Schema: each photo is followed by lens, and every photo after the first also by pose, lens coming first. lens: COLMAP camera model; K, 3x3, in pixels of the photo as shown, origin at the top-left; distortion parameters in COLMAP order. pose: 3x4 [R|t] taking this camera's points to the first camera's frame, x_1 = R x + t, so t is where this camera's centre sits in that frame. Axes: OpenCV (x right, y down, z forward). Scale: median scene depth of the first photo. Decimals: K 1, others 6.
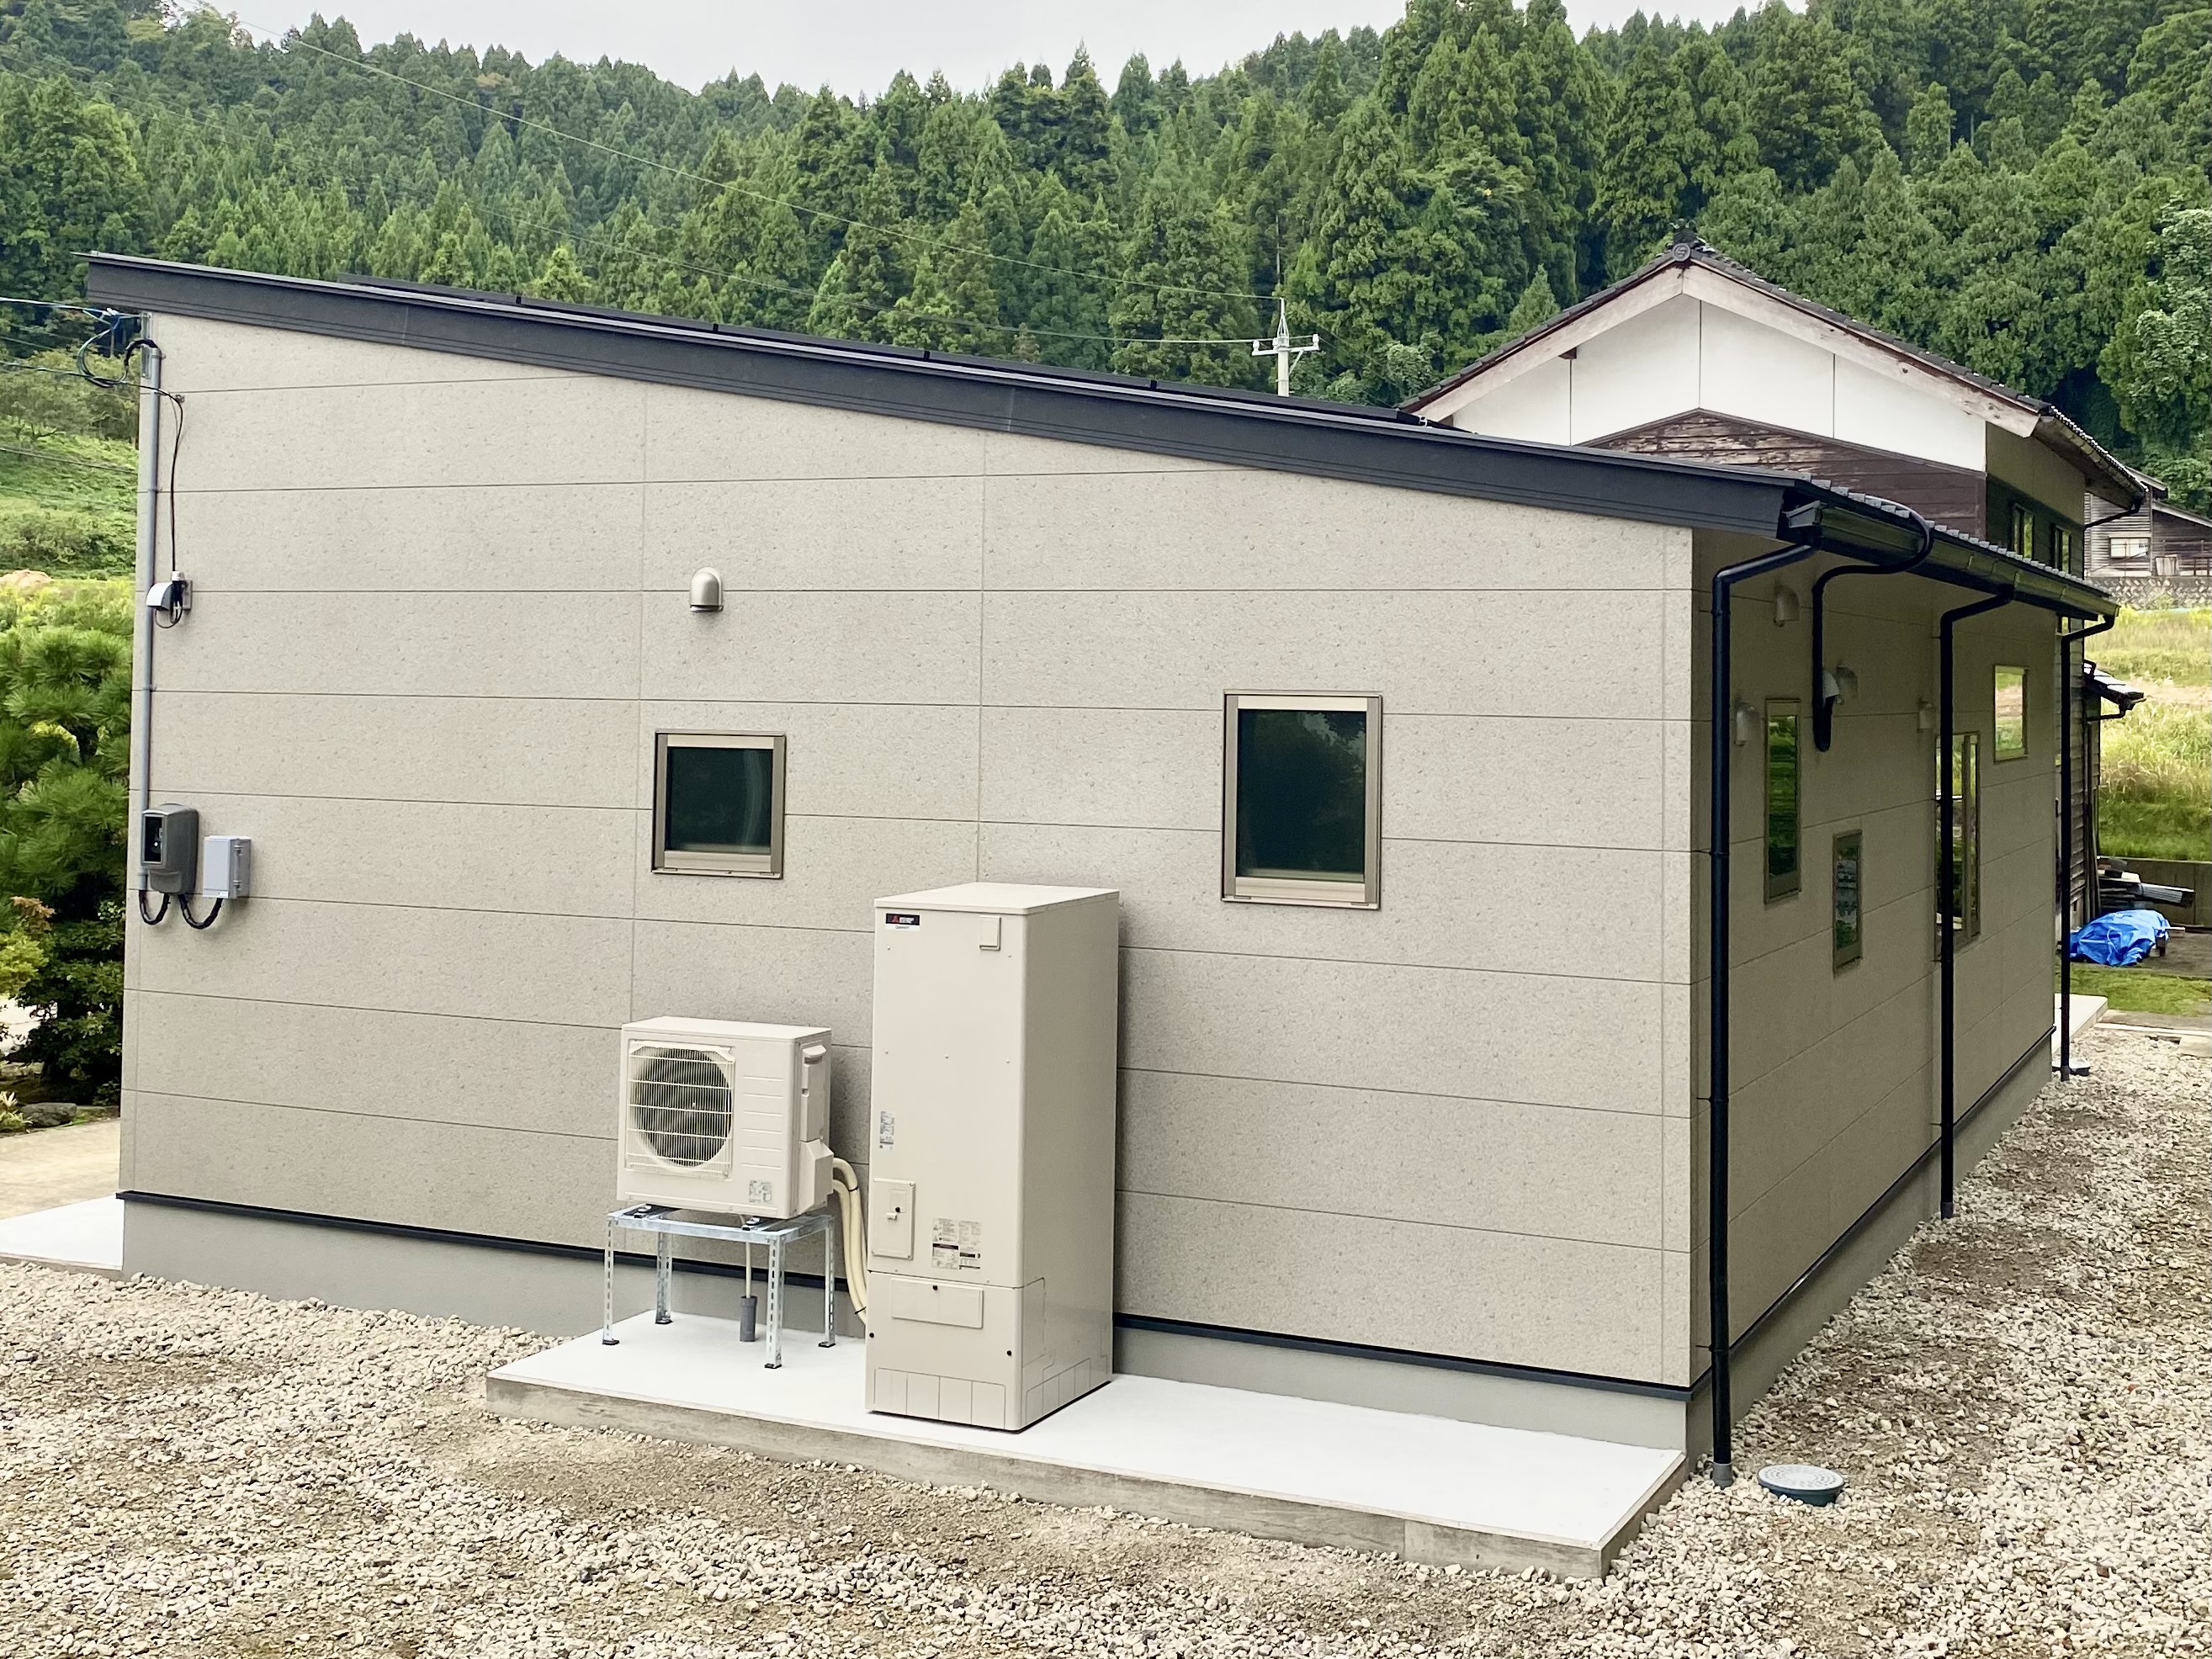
lens RADIAL K [[1691.4, 0, 1104.6], [0, 1691.4, 814.4], [0, 0, 1]] dist [0.005415, 0.001892]
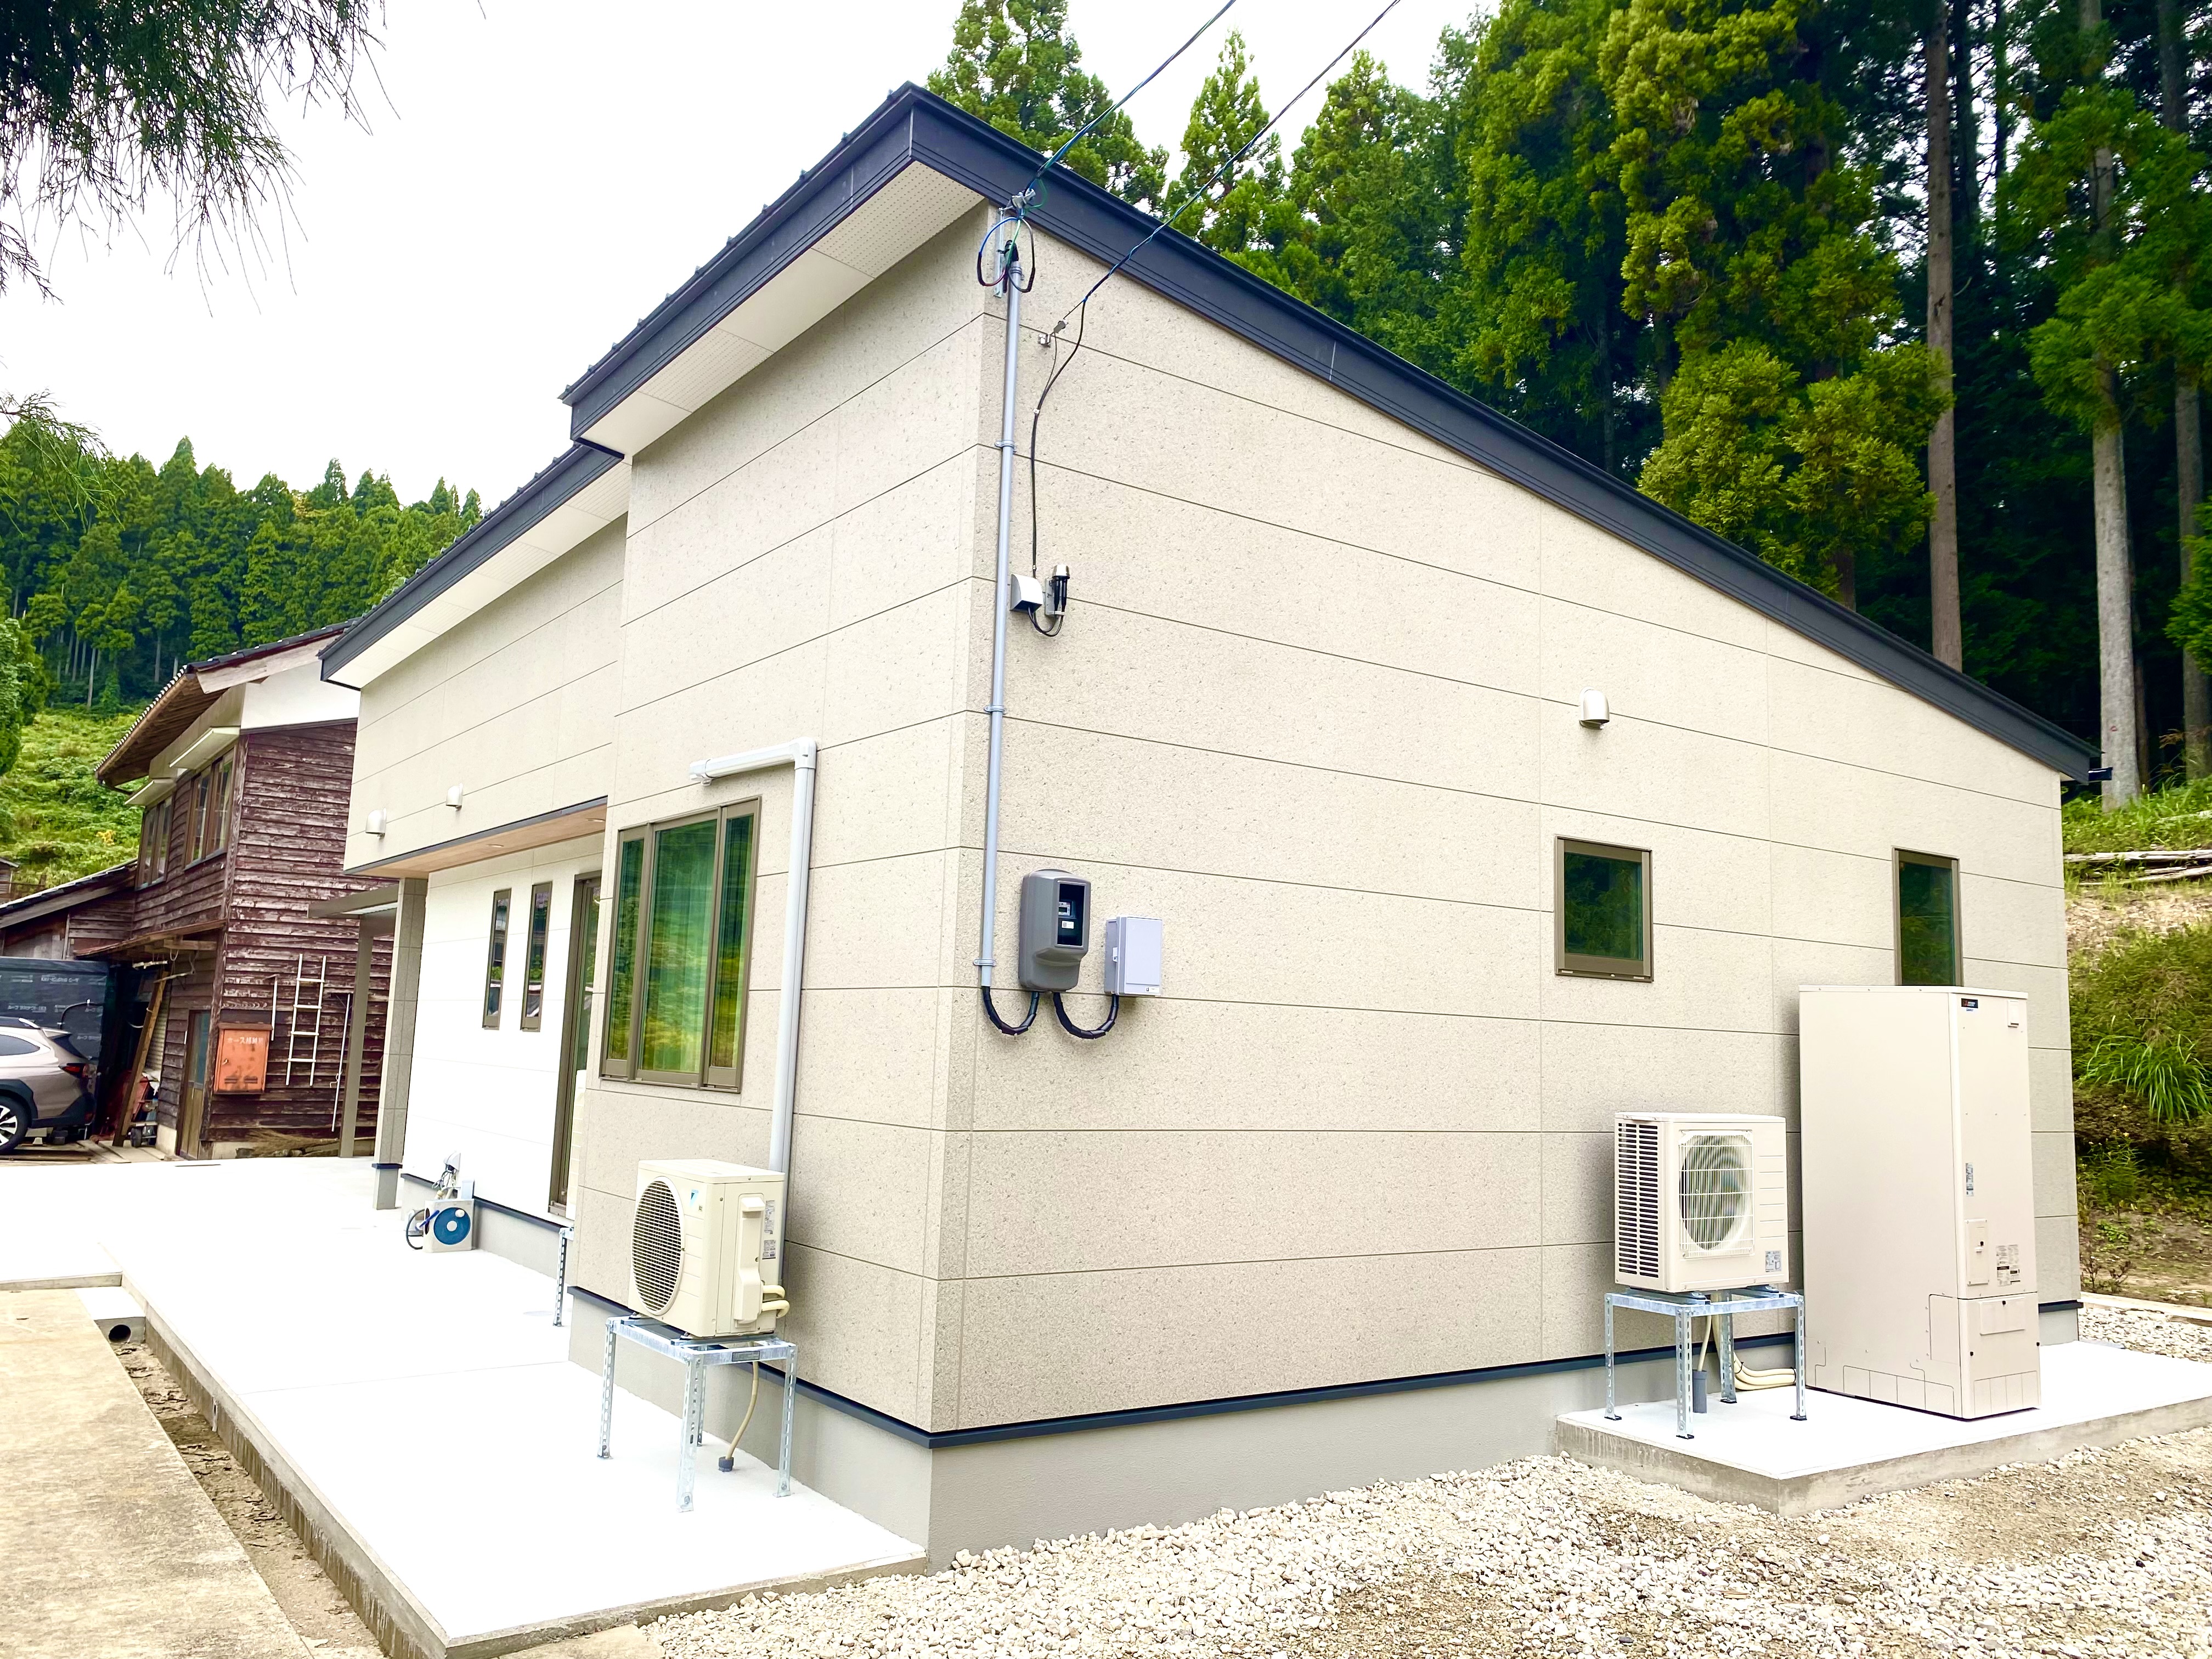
lens RADIAL K [[1691.5, 0, 1107.4], [0, 1691.5, 833.7], [0, 0, 1]] dist [0.005415, 0.001892]
pose [[0.635884, 0.090035, 0.766515, -1.210654], [-0.015891, 0.994489, -0.103630, 0.059515], [-0.771621, 0.053716, 0.633810, 0.554148]]
